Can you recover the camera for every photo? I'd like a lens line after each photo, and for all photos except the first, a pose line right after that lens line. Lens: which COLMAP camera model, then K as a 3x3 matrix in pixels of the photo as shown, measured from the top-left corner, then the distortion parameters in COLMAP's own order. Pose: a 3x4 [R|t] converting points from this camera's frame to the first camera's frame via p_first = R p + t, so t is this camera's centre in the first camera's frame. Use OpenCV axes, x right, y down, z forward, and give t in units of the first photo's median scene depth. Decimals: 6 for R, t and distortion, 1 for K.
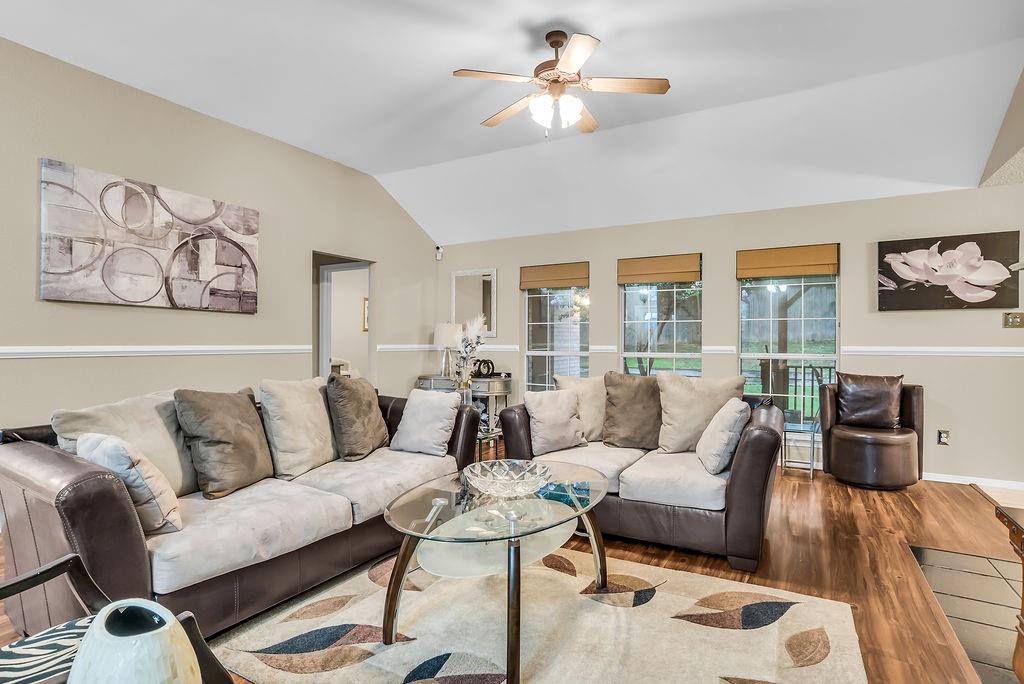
lens RADIAL K [[522.4, 0, 512.0], [0, 522.4, 342.0], [0, 0, 1]] dist [-0.080784, 0.047578]
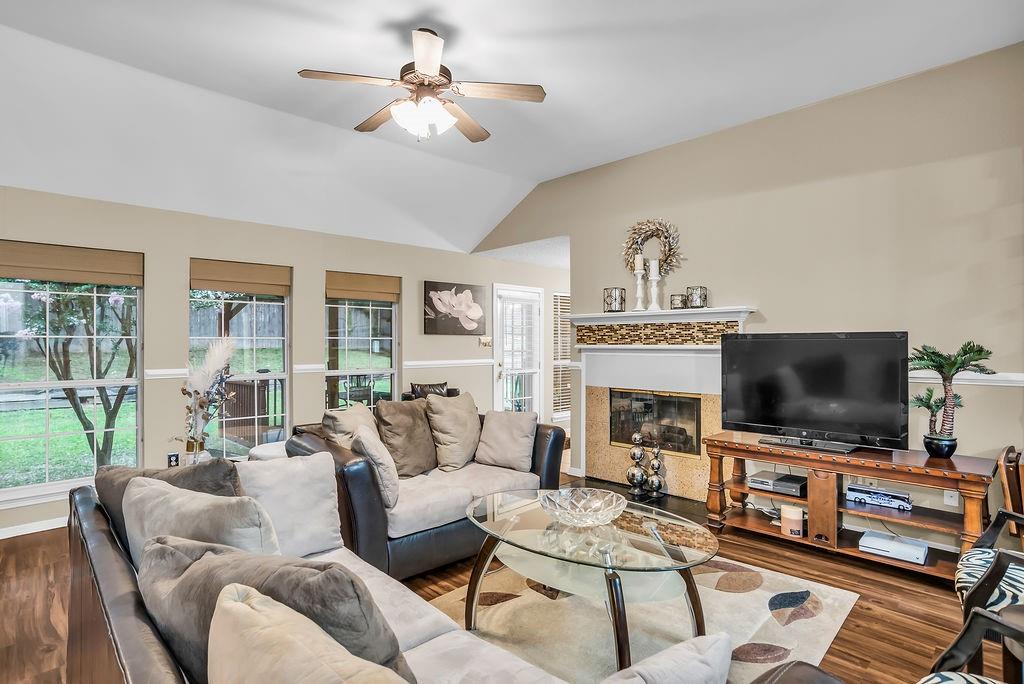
lens RADIAL K [[529.7, 0, 512.0], [0, 529.7, 342.0], [0, 0, 1]] dist [-0.074479, 0.043417]
pose [[0.270823, 0.001379, 0.962628, -0.546886], [0.007654, 0.999964, -0.003586, -0.034864], [-0.962599, 0.008339, 0.270803, 0.435941]]
